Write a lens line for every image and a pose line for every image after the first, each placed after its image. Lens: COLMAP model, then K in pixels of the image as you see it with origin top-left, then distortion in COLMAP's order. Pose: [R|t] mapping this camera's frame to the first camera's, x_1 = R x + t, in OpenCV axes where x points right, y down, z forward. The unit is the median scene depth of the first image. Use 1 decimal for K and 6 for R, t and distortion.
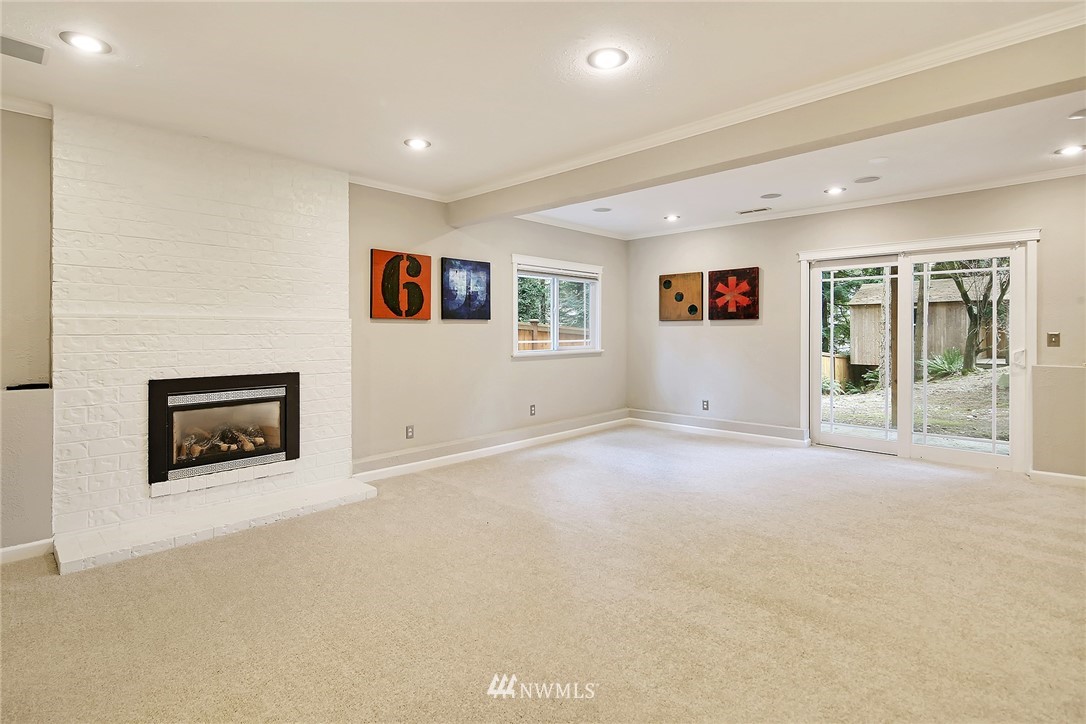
lens RADIAL K [[517.0, 0, 538.9], [0, 517.0, 328.7], [0, 0, 1]] dist [0.000886, 0.000023]
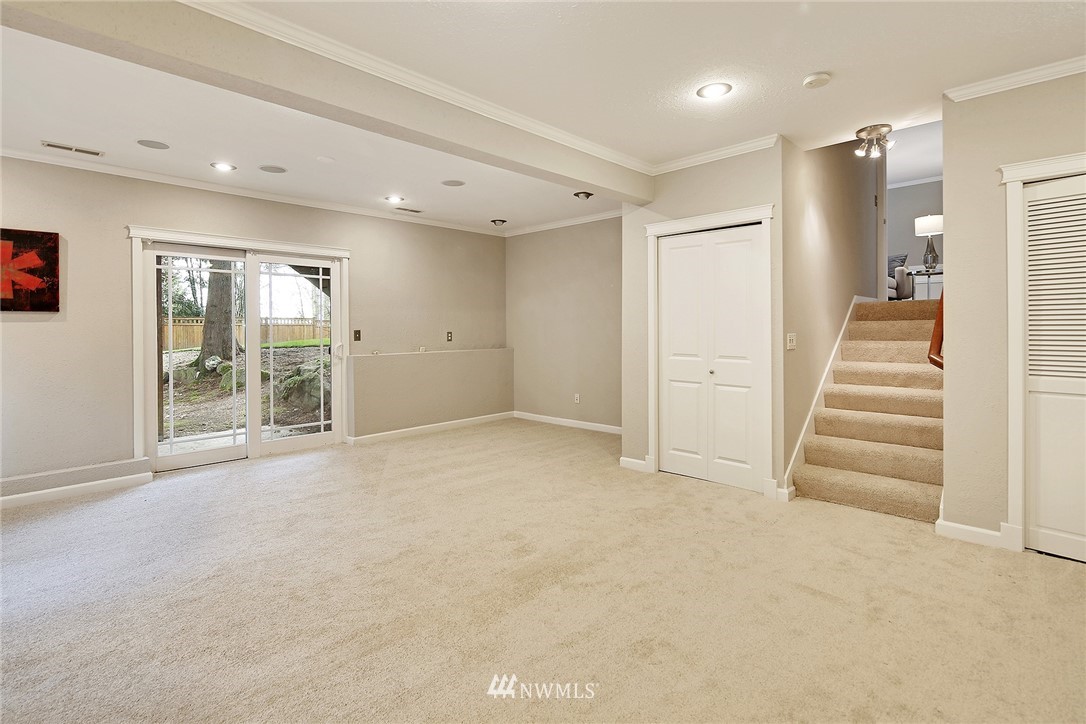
lens RADIAL K [[517.0, 0, 538.9], [0, 517.0, 328.7], [0, 0, 1]] dist [0.000886, 0.000023]
pose [[0.010336, 0.002268, 0.999944, -0.245470], [0.000967, 0.999997, -0.002278, 0.005314], [-0.999946, 0.000990, 0.010334, 0.398669]]
